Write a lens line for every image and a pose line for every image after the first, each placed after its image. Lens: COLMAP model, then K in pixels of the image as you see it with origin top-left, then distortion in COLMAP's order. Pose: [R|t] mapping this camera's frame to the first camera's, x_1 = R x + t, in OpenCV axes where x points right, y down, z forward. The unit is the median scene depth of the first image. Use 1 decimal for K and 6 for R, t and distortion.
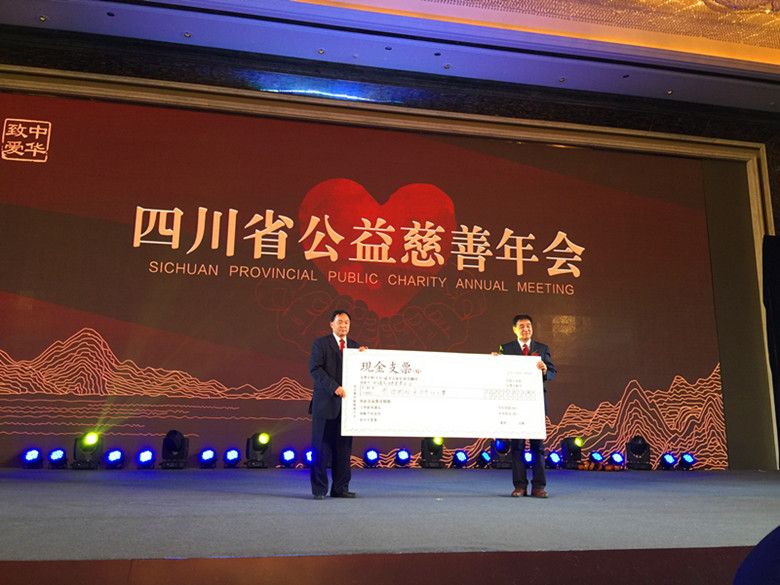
lens RADIAL K [[640.5, 0, 390.0], [0, 640.5, 292.5], [0, 0, 1]] dist [0.073827, -0.119551]
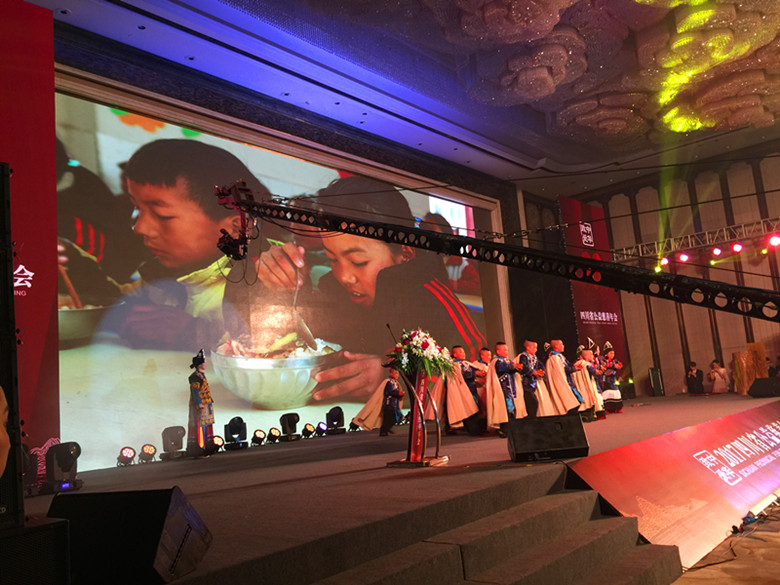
lens RADIAL K [[672.9, 0, 390.0], [0, 672.9, 292.5], [0, 0, 1]] dist [0.084387, -0.159322]
pose [[0.772524, 0.011292, 0.634885, -0.739212], [-0.024767, 0.999617, 0.012357, -0.026788], [-0.634502, -0.025271, 0.772508, -0.096042]]
